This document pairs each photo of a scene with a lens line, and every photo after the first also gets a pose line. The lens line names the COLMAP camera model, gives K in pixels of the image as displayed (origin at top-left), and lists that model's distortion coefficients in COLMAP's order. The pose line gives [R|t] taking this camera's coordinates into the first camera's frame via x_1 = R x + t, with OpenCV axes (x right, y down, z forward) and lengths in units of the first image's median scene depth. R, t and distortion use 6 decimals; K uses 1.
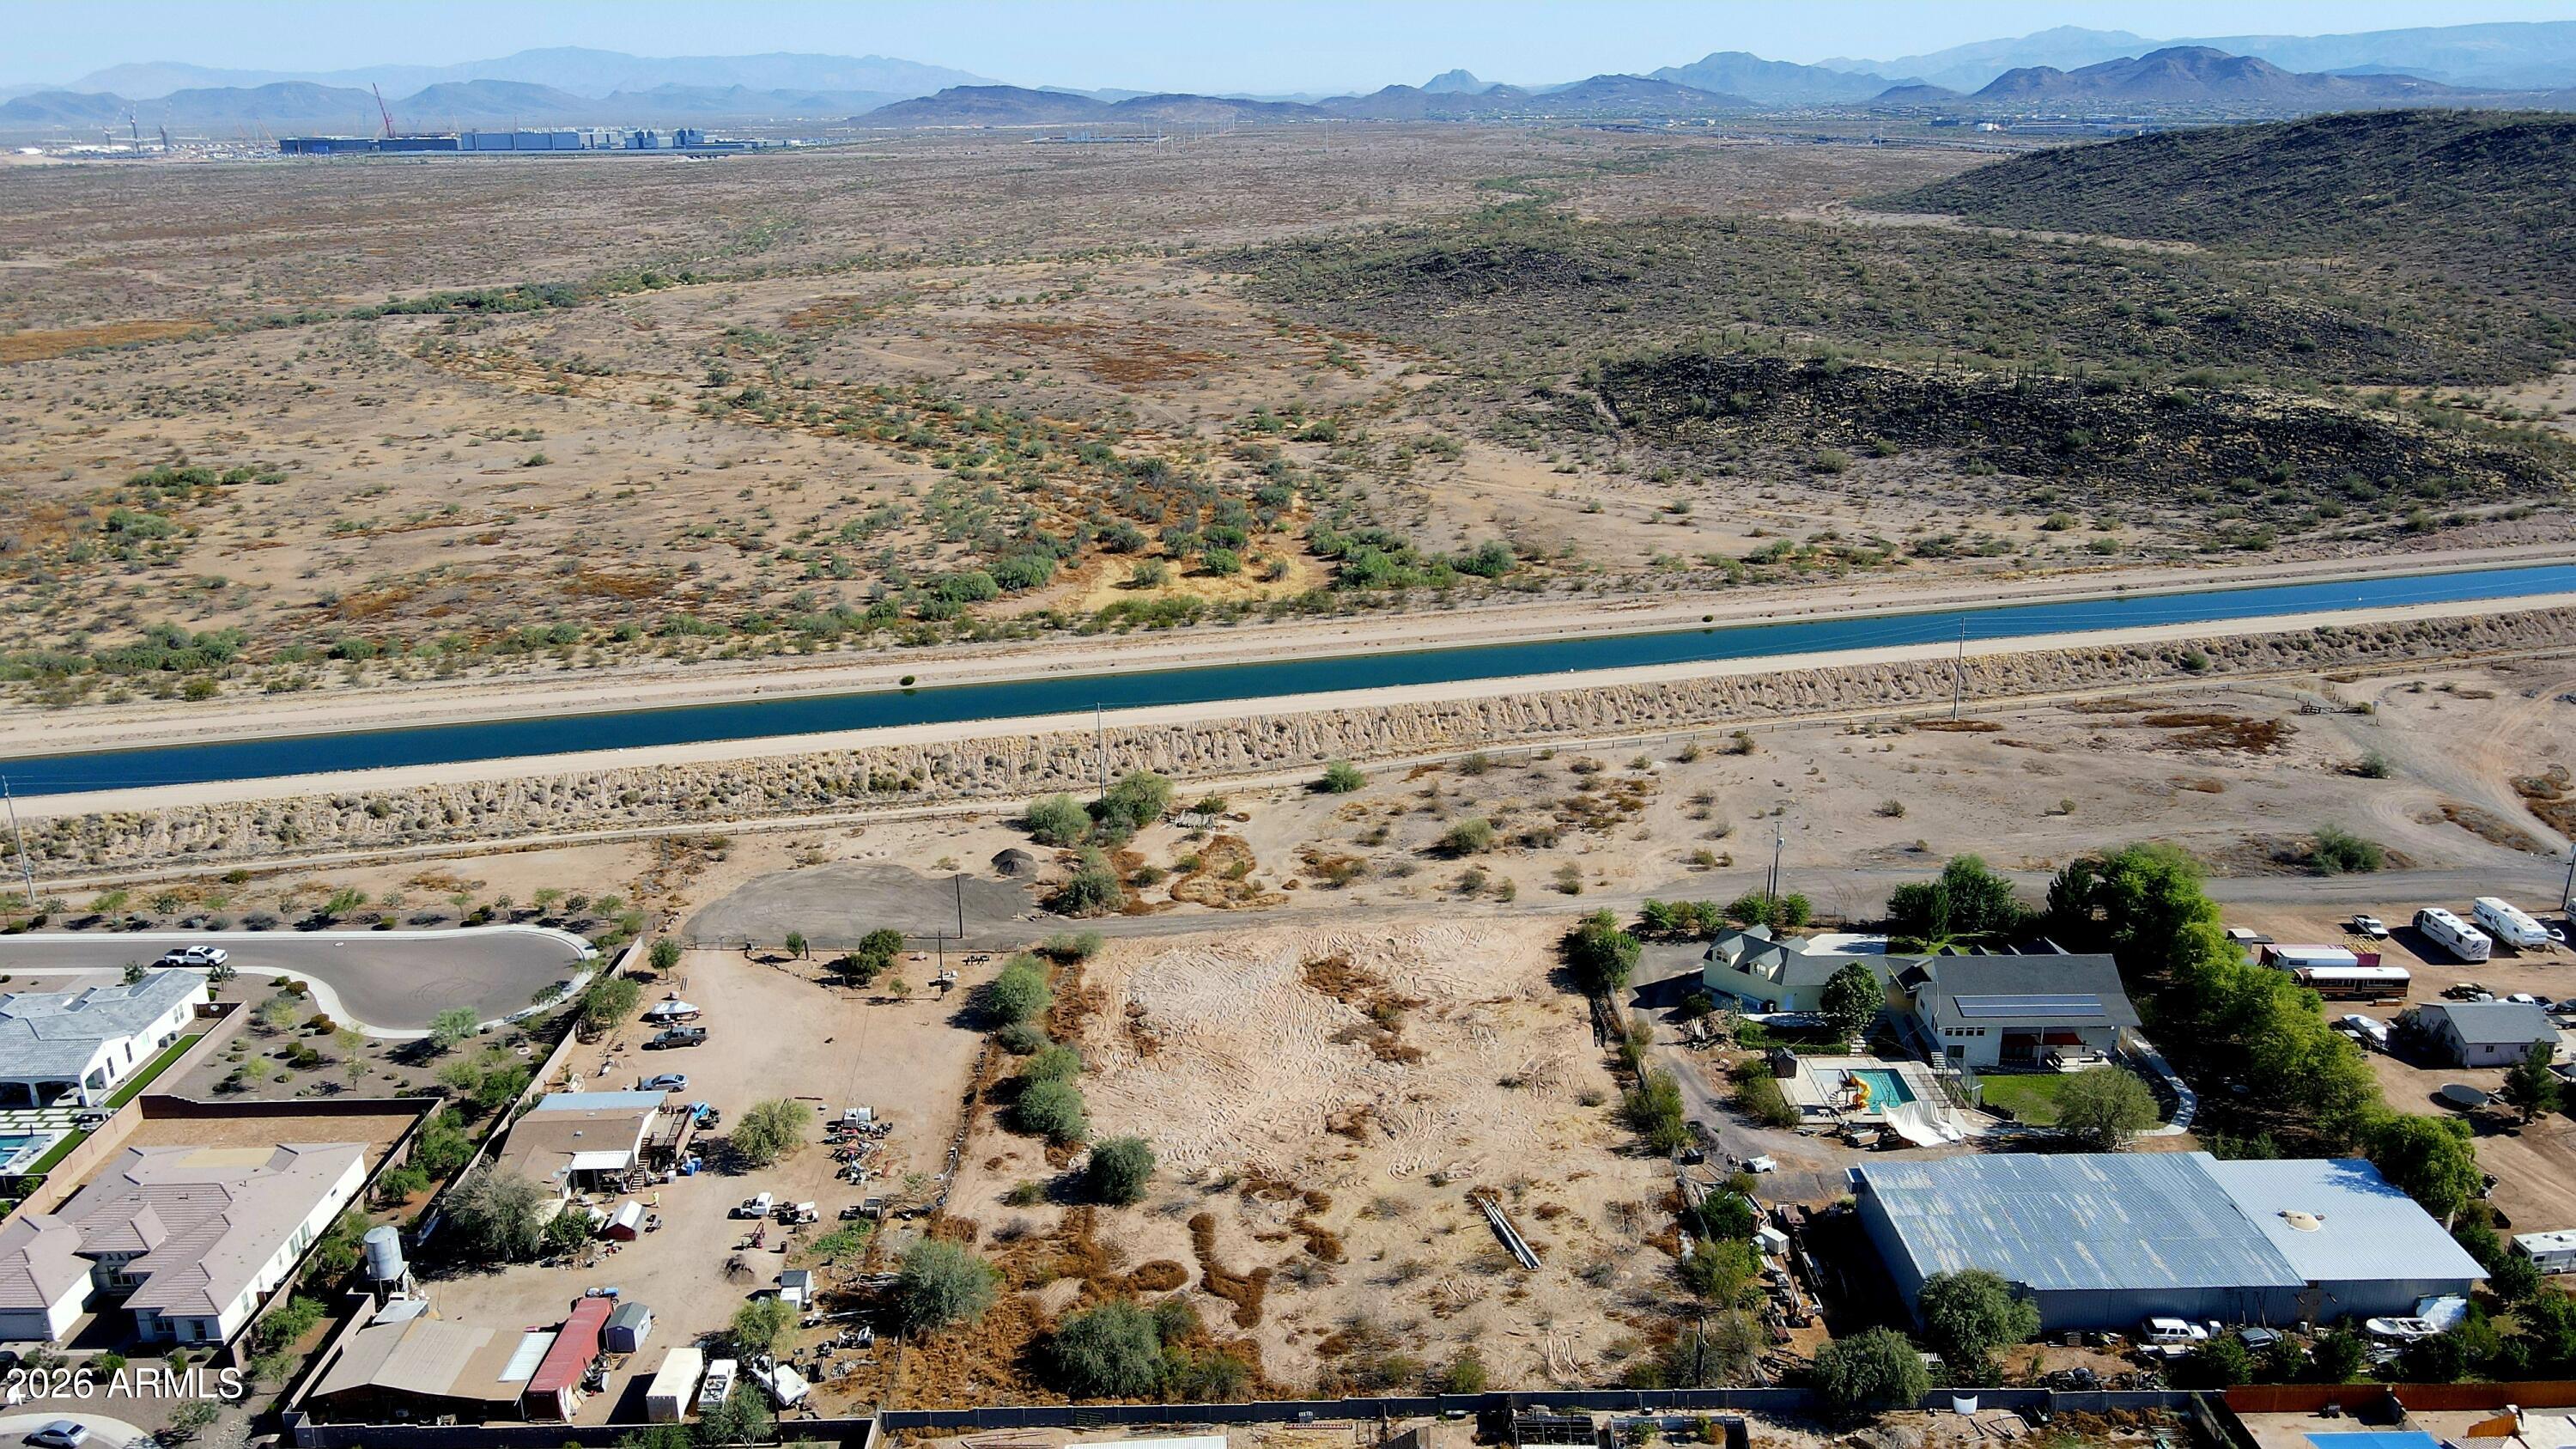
lens RADIAL K [[1904.3, 0, 1288.0], [0, 1904.3, 724.5], [0, 0, 1]] dist [0.000426, 0.028381]
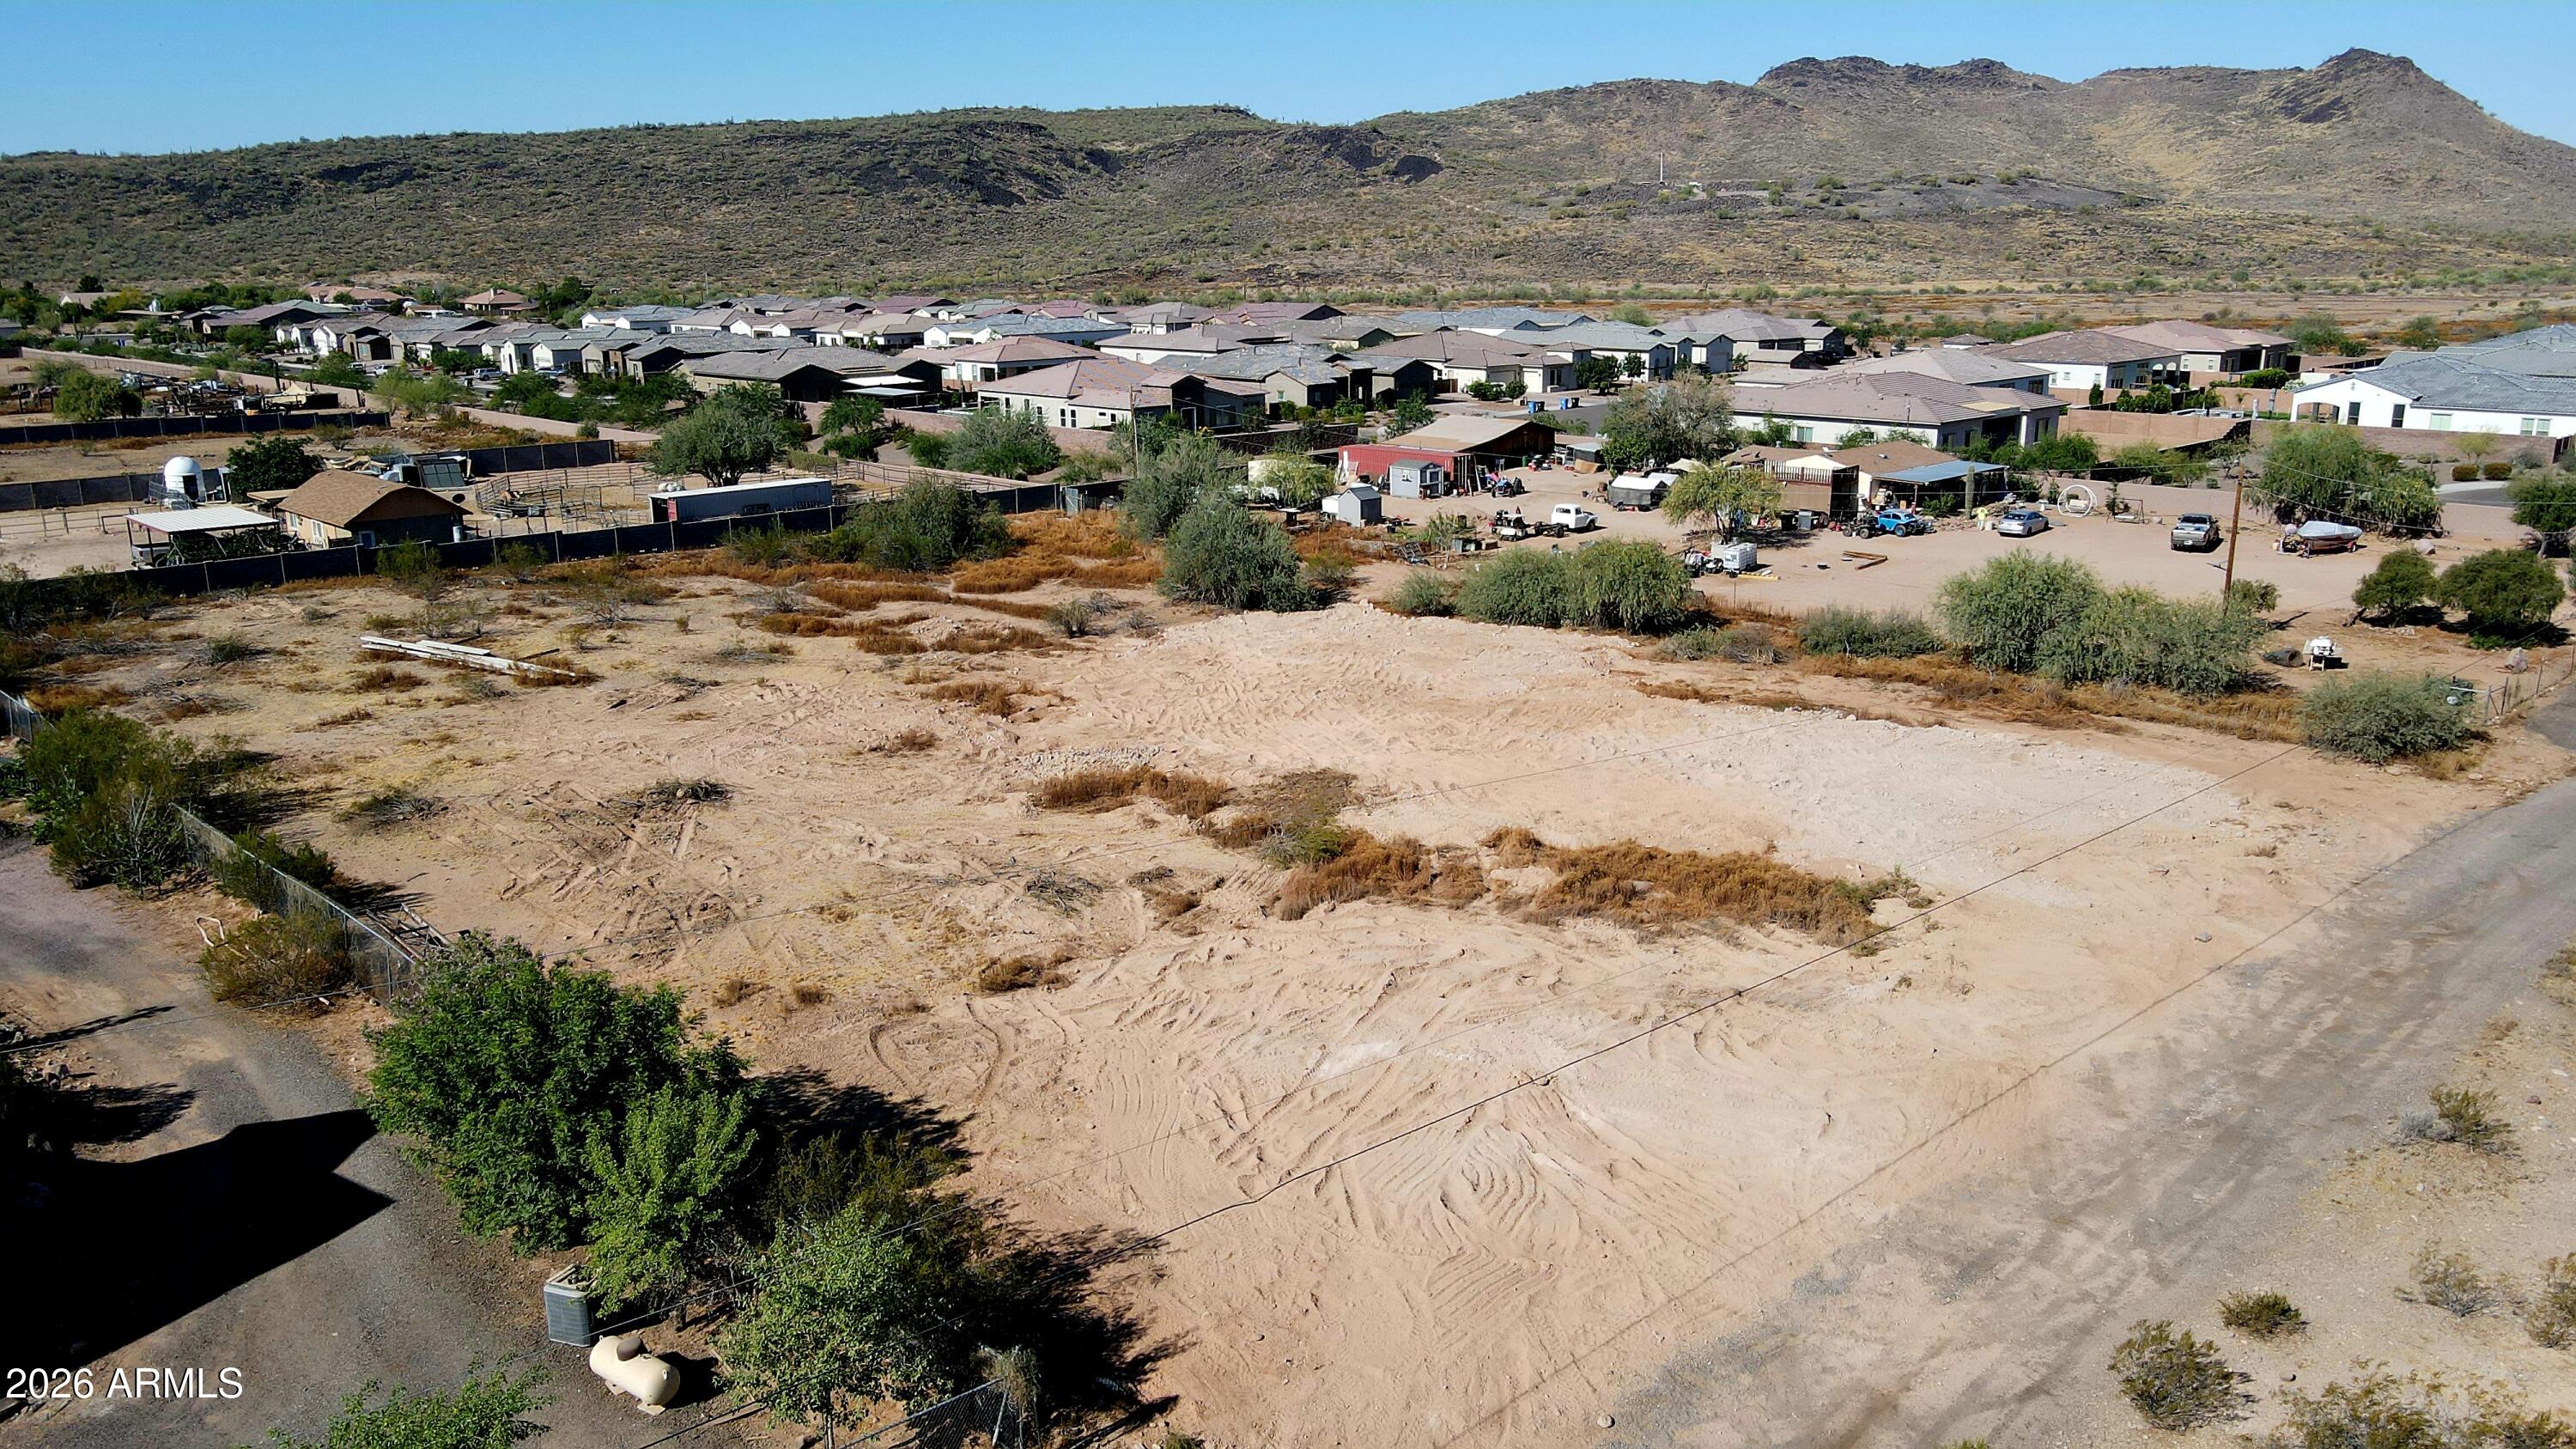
lens RADIAL K [[1904.3, 0, 1288.0], [0, 1904.3, 724.5], [0, 0, 1]] dist [0.000426, 0.028381]
pose [[-0.719615, 0.174376, -0.672122, 0.244914], [-0.208709, 0.868877, 0.448880, 0.018082], [0.662265, 0.463298, -0.588863, 1.202243]]
